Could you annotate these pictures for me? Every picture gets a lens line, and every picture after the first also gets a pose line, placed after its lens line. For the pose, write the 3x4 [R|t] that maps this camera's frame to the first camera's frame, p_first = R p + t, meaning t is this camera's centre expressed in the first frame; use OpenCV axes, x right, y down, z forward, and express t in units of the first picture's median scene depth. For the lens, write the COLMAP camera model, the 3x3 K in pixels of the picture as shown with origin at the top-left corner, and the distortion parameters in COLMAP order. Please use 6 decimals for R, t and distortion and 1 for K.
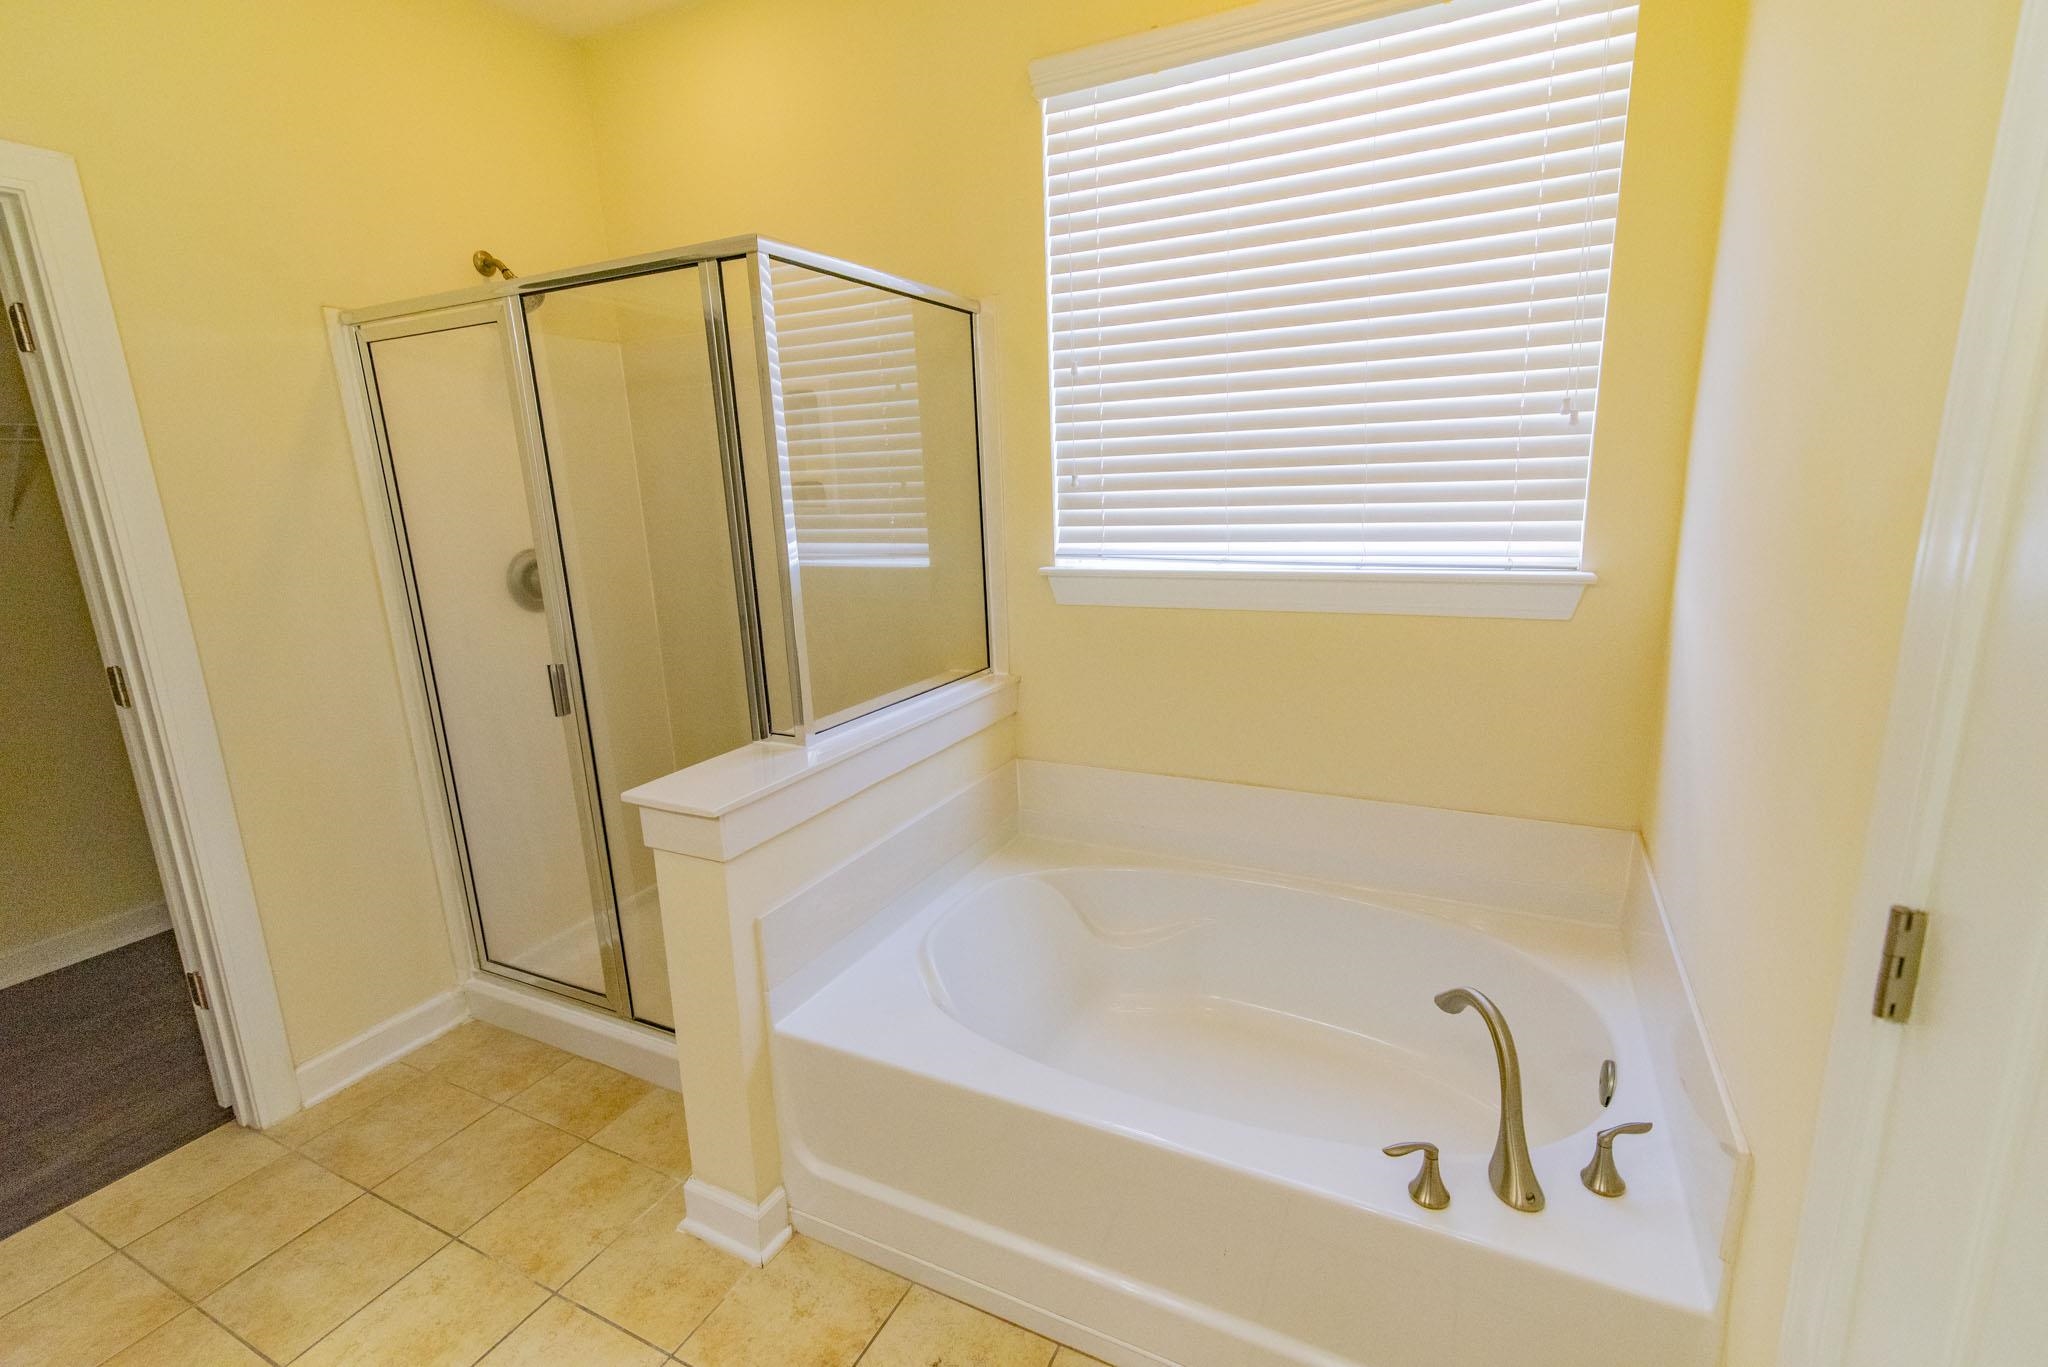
lens RADIAL K [[922.9, 0, 1030.3], [0, 922.9, 690.3], [0, 0, 1]] dist [0.013944, -0.000584]
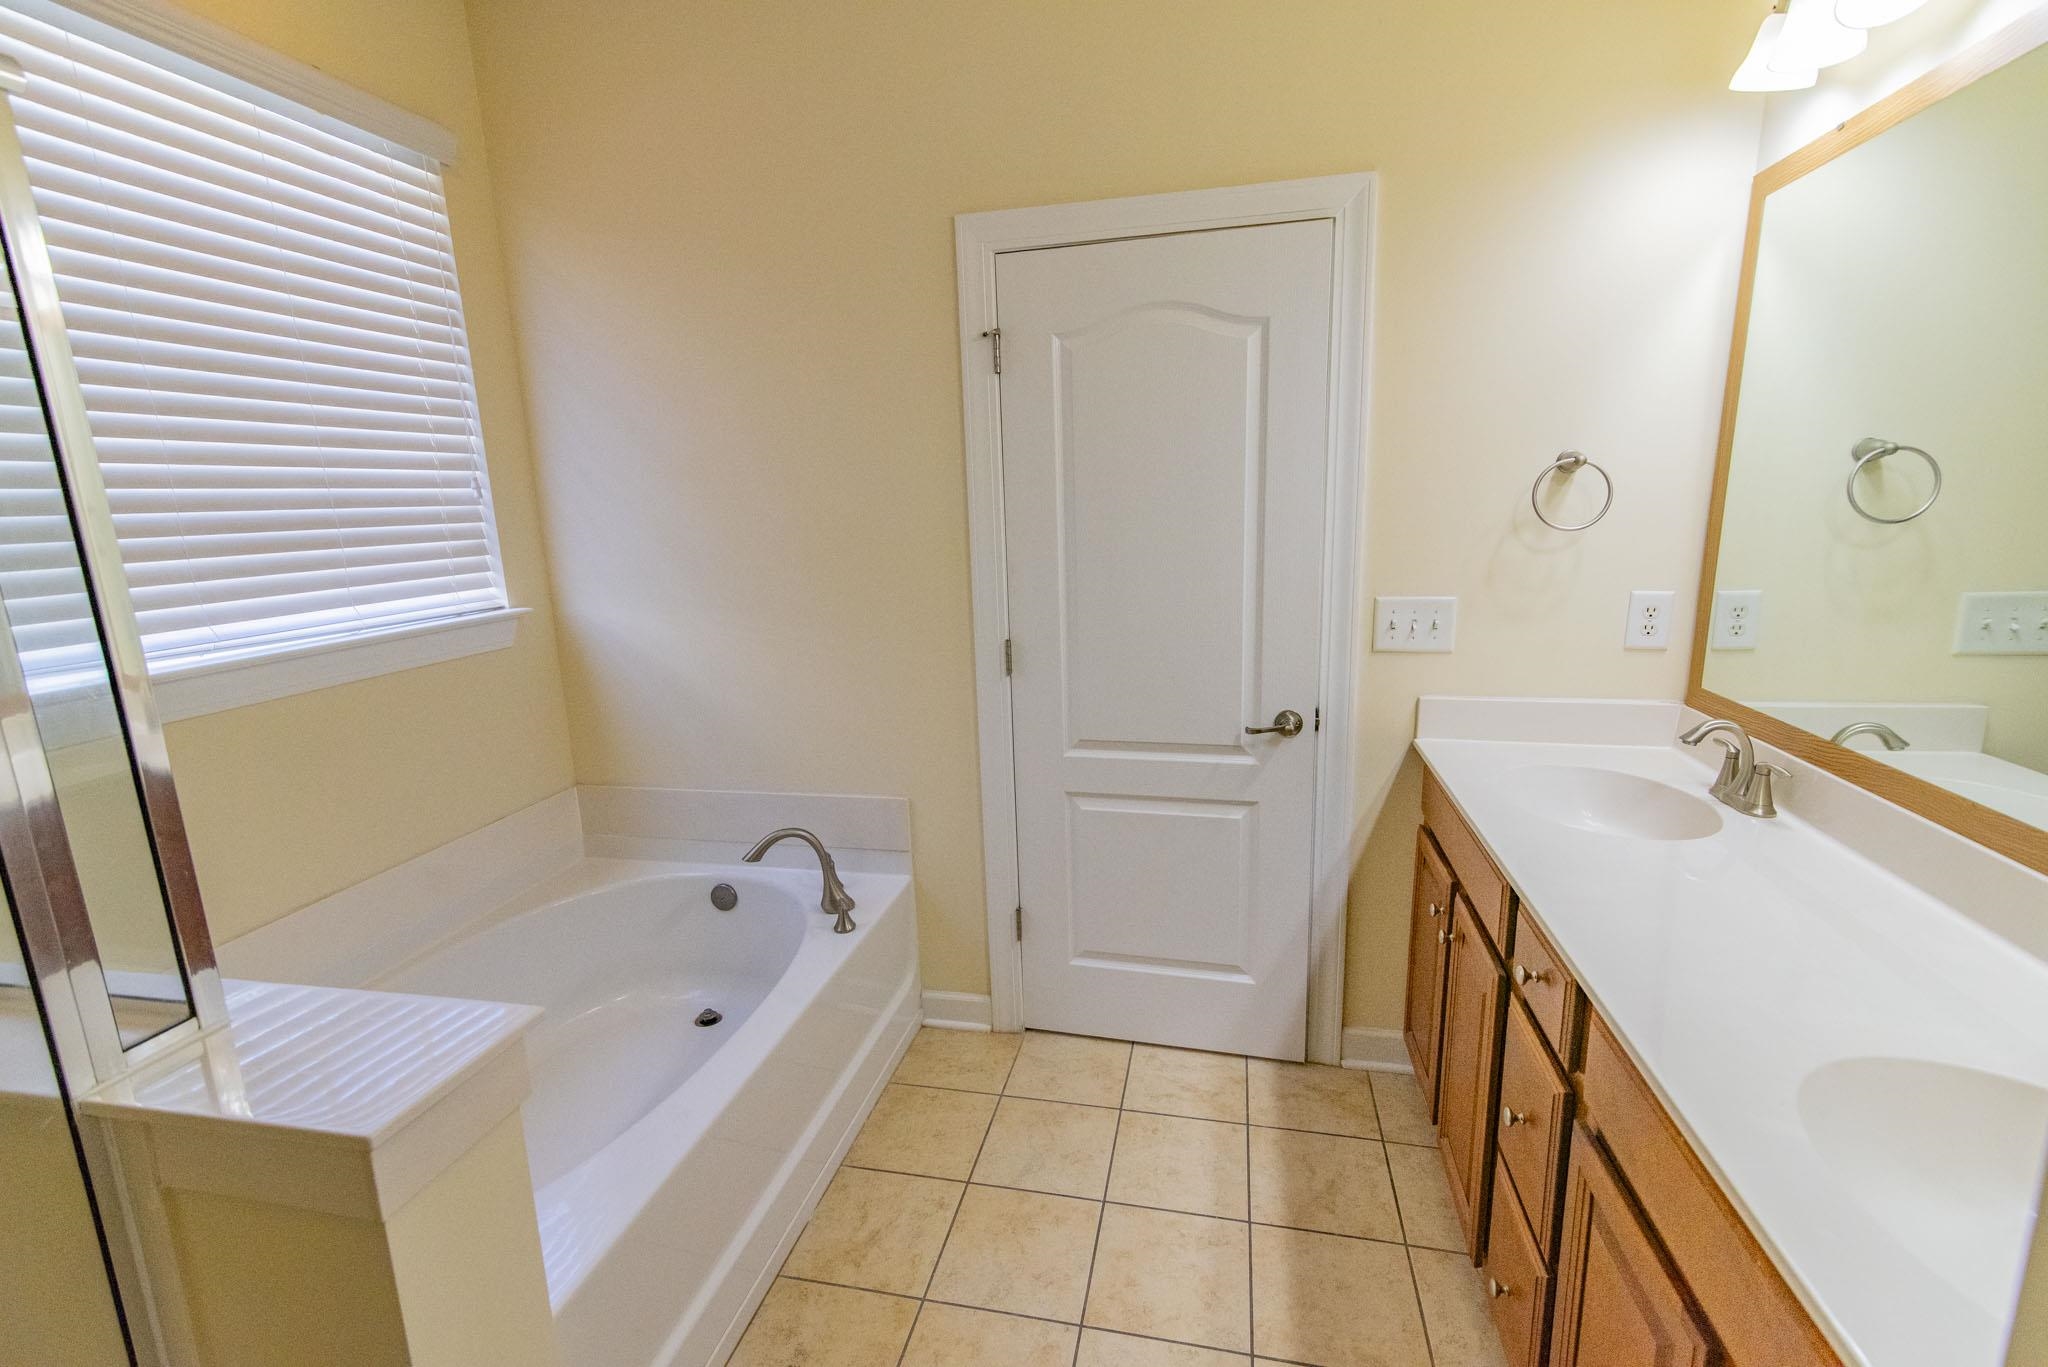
lens RADIAL K [[922.9, 0, 1030.3], [0, 922.9, 690.3], [0, 0, 1]] dist [0.013944, -0.000584]
pose [[-0.243562, -0.159523, 0.956677, -0.376247], [0.261707, 0.938984, 0.223201, -0.052713], [-0.933910, 0.304732, -0.186952, 0.260484]]
